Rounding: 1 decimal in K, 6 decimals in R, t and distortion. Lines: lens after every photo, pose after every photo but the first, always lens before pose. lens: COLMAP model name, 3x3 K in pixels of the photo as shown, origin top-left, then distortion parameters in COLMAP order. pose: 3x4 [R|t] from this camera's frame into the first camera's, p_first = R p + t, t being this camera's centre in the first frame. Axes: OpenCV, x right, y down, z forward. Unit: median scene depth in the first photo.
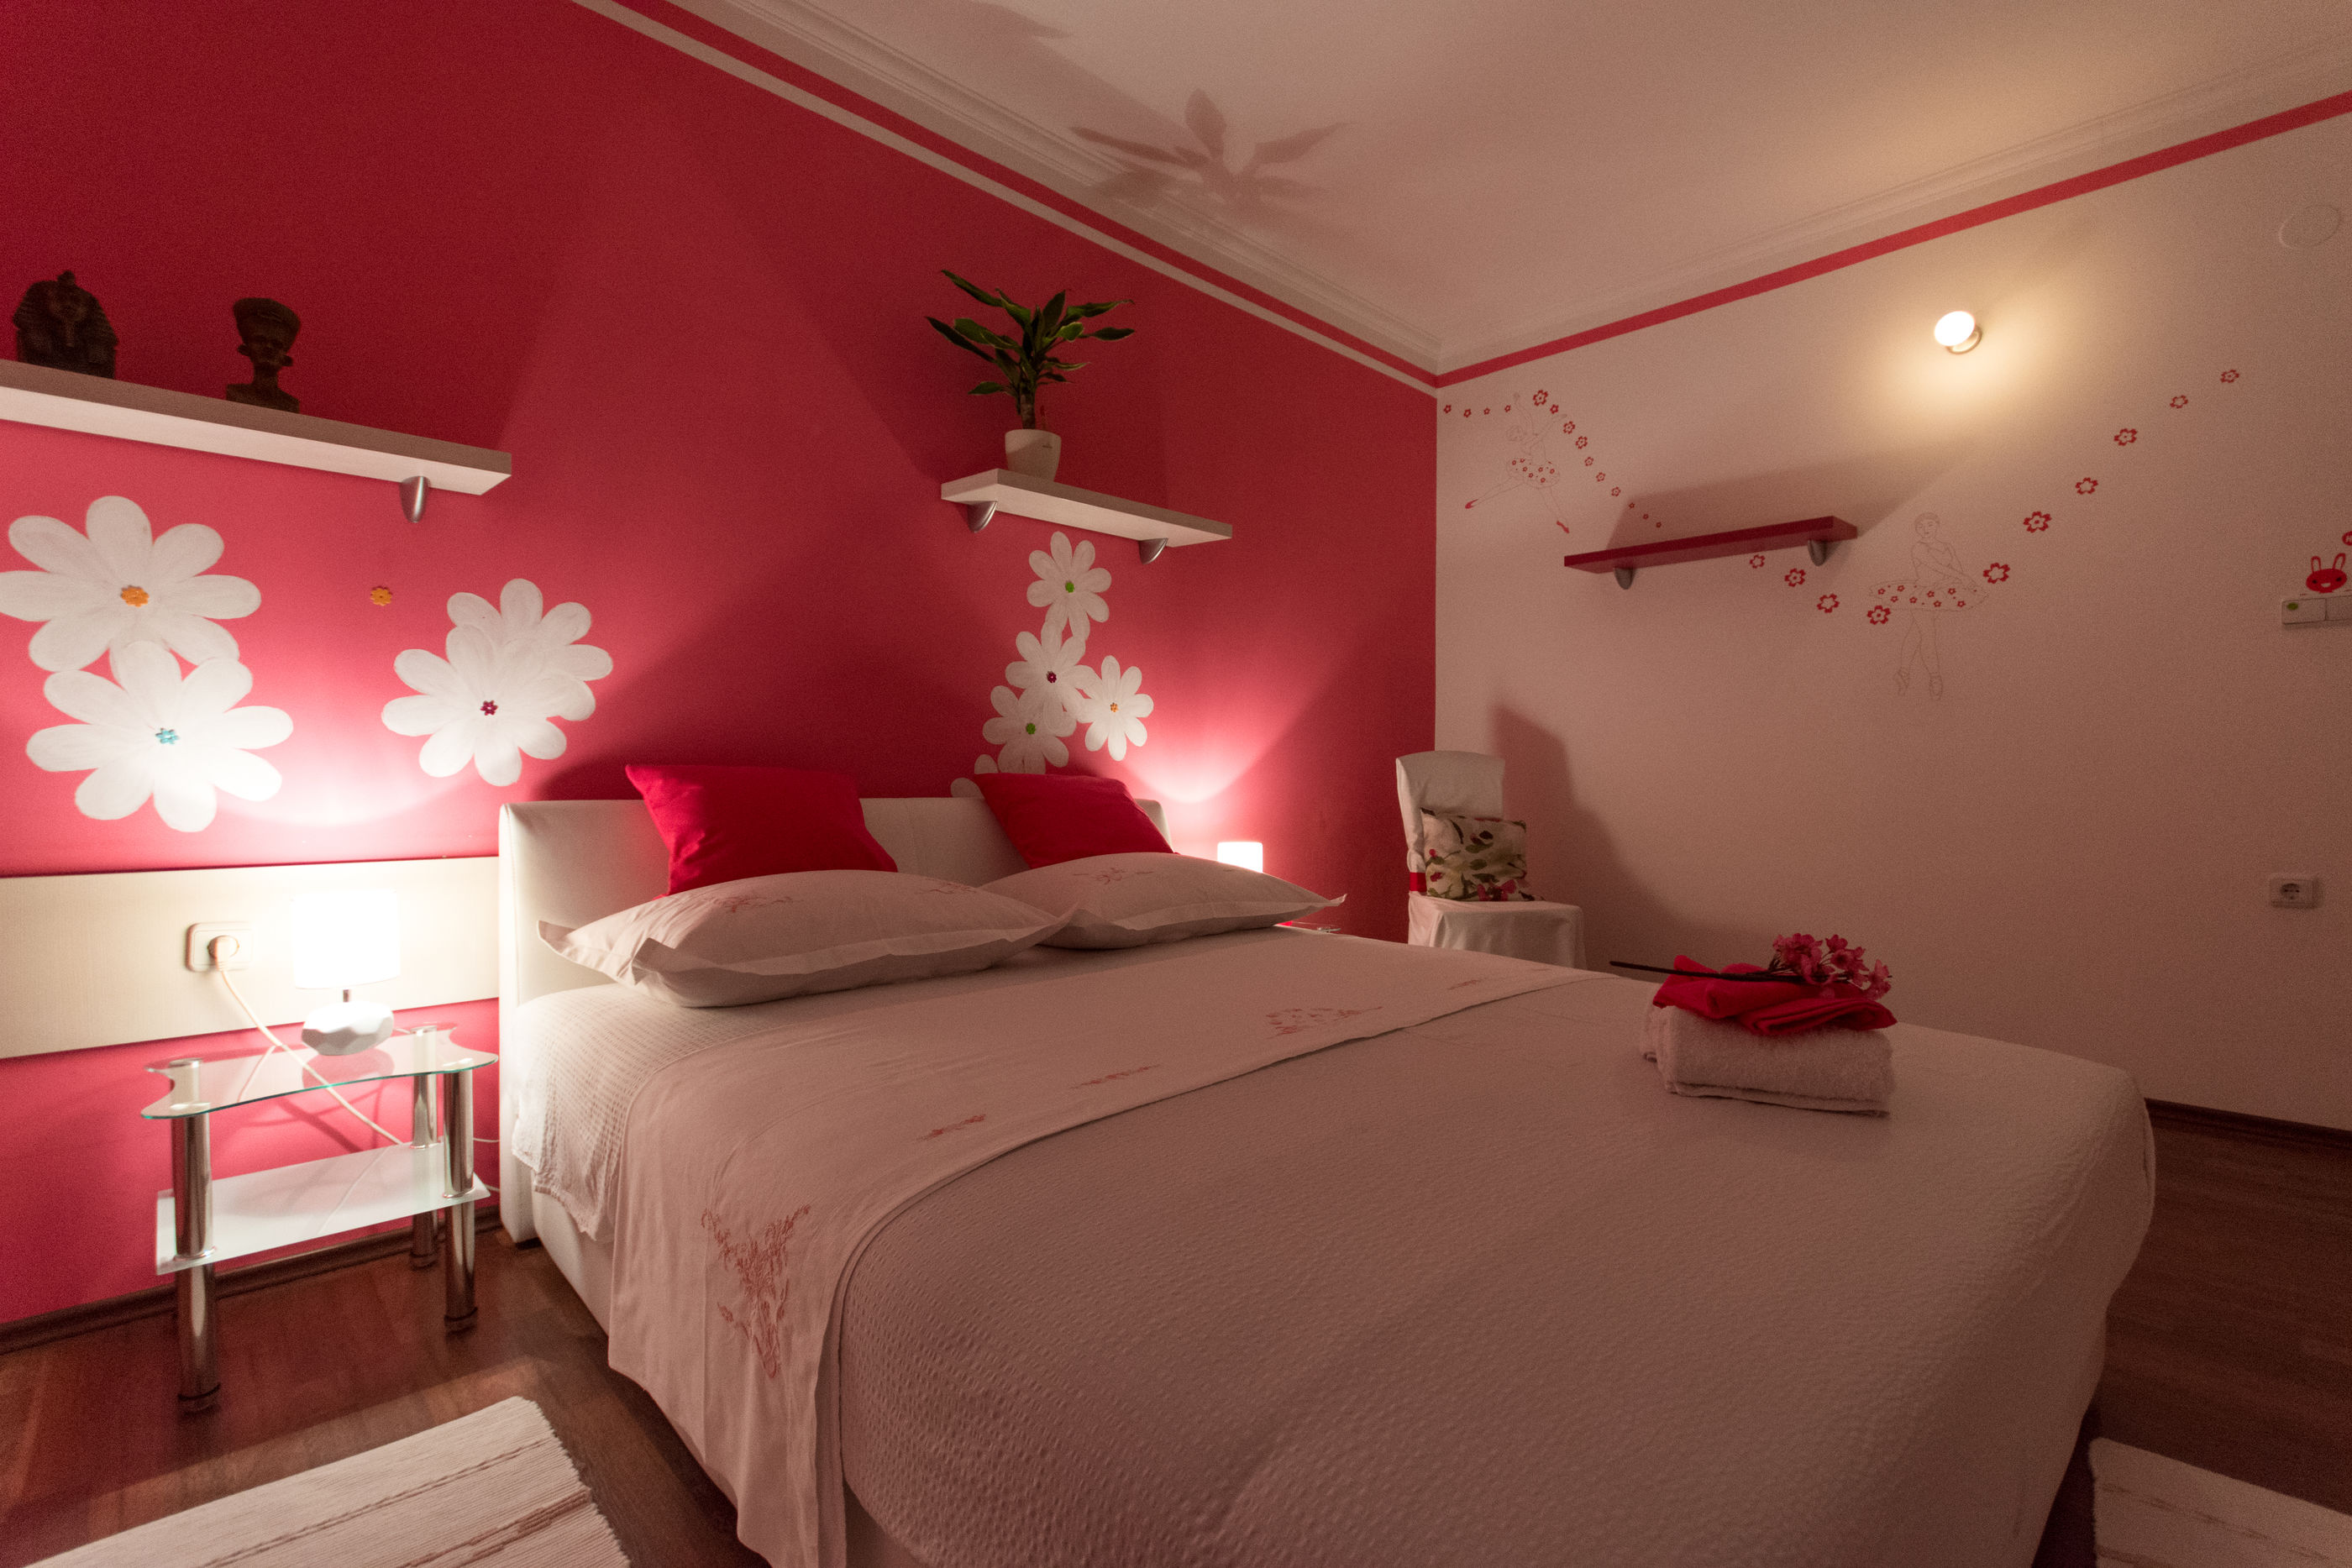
lens RADIAL K [[1050.7, 0, 1190.4], [0, 1050.7, 779.1], [0, 0, 1]] dist [0.004568, 0.000708]
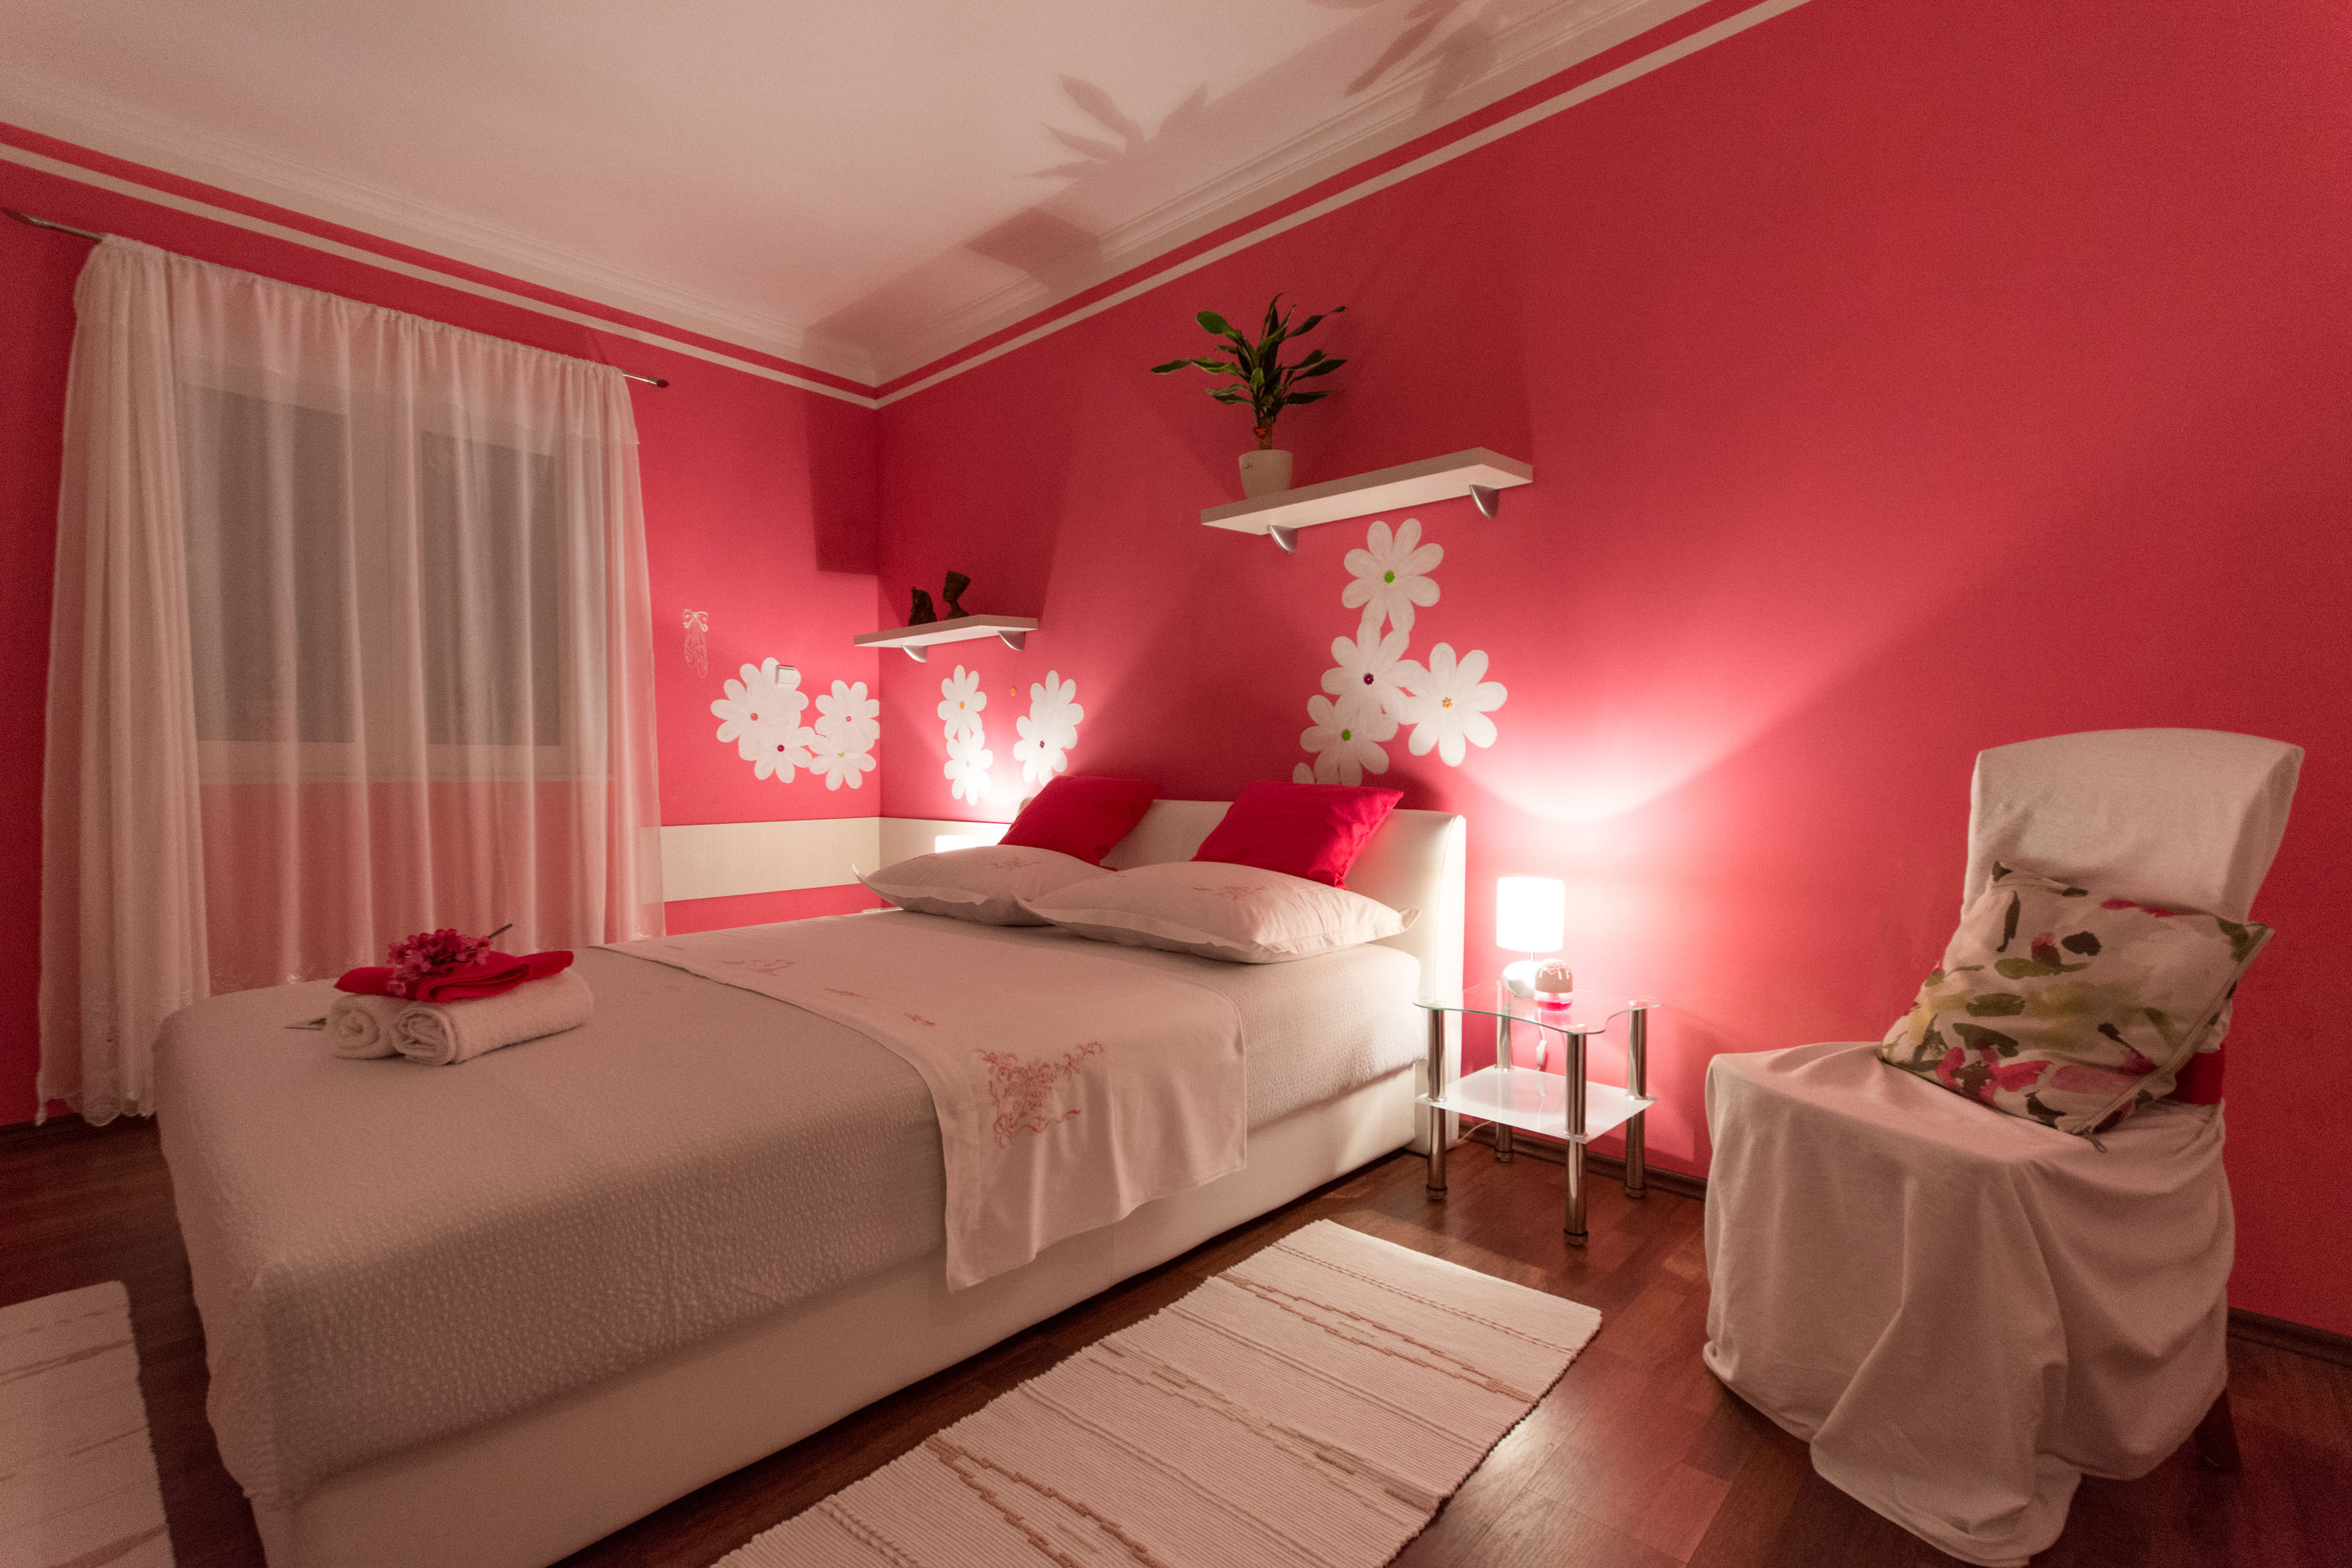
lens RADIAL K [[1050.7, 0, 1190.0], [0, 1050.7, 781.6], [0, 0, 1]] dist [0.004568, 0.000708]
pose [[0.059436, 0.001558, -0.998231, 0.803171], [-0.008042, 0.999967, 0.001082, -0.005016], [0.998200, 0.007964, 0.059447, 0.793720]]
